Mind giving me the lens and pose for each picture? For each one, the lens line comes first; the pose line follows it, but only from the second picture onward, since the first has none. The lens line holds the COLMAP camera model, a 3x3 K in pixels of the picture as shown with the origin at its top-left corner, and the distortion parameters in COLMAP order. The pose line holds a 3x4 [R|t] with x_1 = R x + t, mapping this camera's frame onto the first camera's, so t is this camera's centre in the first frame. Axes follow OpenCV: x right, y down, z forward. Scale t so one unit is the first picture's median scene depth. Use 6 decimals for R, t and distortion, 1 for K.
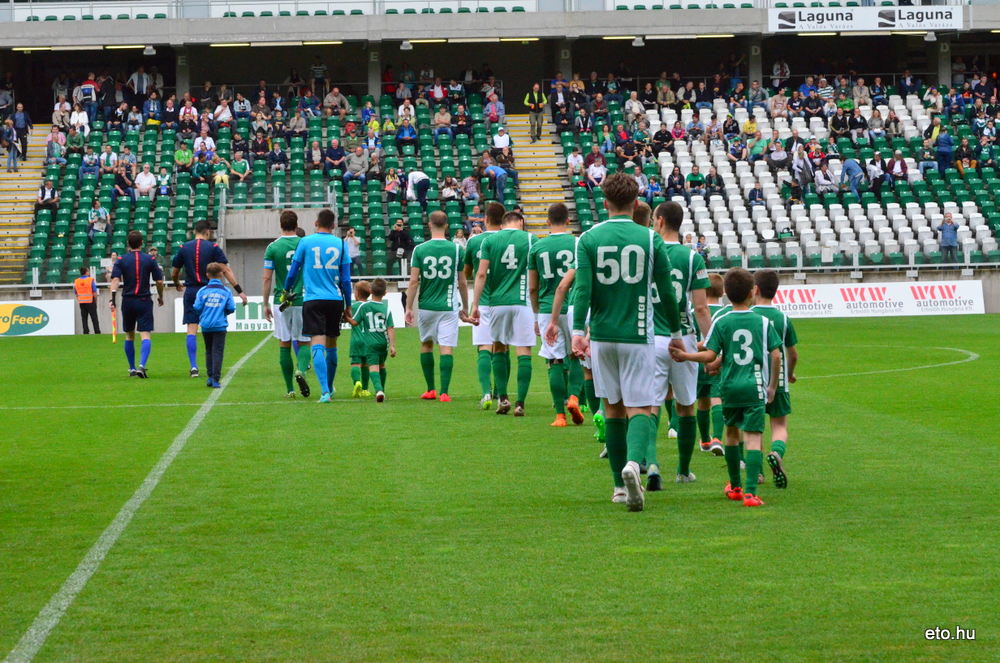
lens RADIAL K [[2924.4, 0, 500.0], [0, 2924.4, 331.5], [0, 0, 1]] dist [-0.088216, -0.193255]
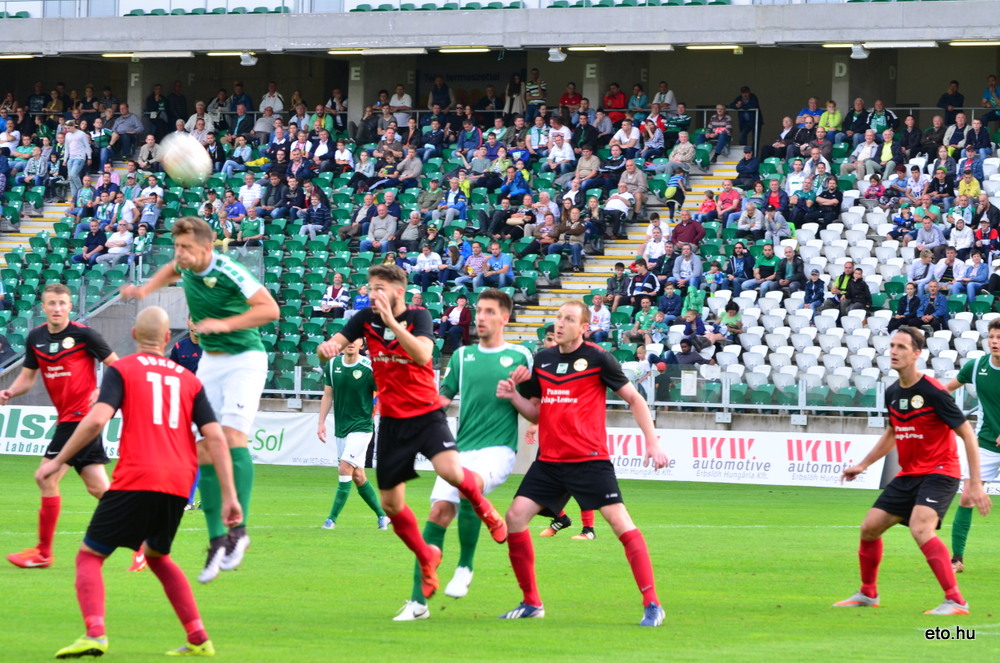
lens RADIAL K [[5160.7, 0, 500.0], [0, 5160.7, 331.5], [0, 0, 1]] dist [-0.119824, 2.331447]
pose [[0.808852, 0.038899, -0.586724, 0.660541], [-0.059253, 0.998122, -0.015511, -0.015531], [0.585019, 0.047311, 0.809638, 0.036462]]
